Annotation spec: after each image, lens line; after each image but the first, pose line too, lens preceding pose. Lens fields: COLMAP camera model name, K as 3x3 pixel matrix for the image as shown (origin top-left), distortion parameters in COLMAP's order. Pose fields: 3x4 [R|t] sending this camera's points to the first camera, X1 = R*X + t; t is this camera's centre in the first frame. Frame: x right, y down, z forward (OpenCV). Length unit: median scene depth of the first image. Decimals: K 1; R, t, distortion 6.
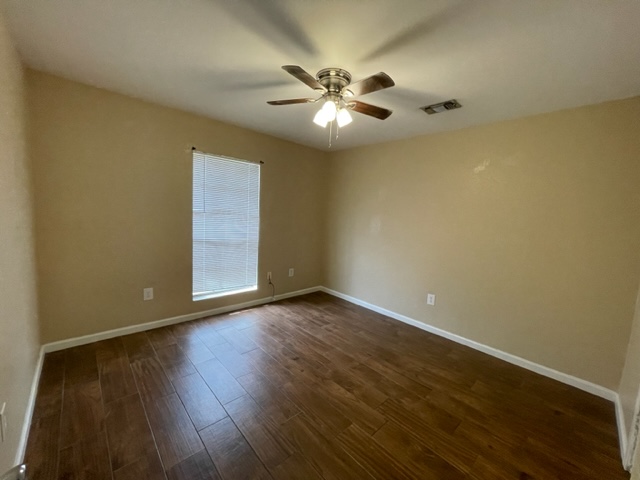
lens RADIAL K [[259.1, 0, 323.0], [0, 259.1, 239.2], [0, 0, 1]] dist [-0.000082, 0.000451]
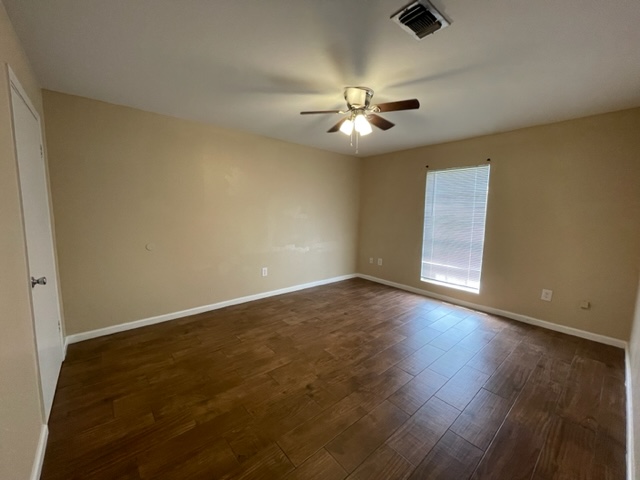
lens RADIAL K [[259.1, 0, 323.0], [0, 259.1, 239.2], [0, 0, 1]] dist [-0.000082, 0.000451]
pose [[-0.040789, 0.056505, -0.997569, 1.310854], [-0.122866, 0.990539, 0.061131, 0.006661], [0.991585, 0.125060, -0.033460, 0.758077]]
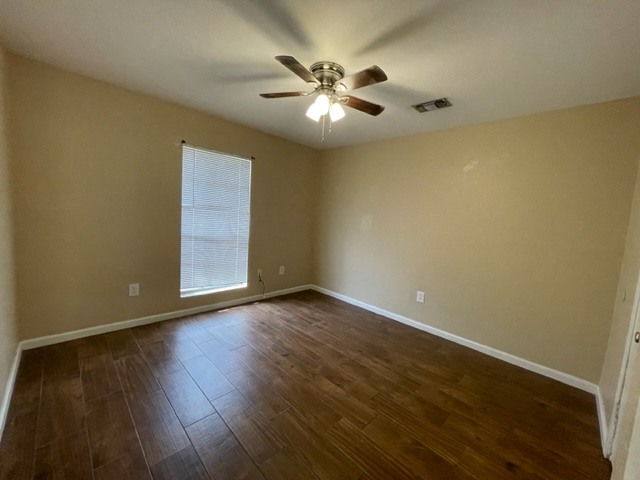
lens RADIAL K [[259.1, 0, 323.0], [0, 259.1, 239.2], [0, 0, 1]] dist [-0.000082, 0.000451]
pose [[0.999313, 0.010091, 0.035674, -0.003097], [-0.009826, 0.999923, -0.007609, 0.030489], [-0.035748, 0.007253, 0.999335, 0.002529]]
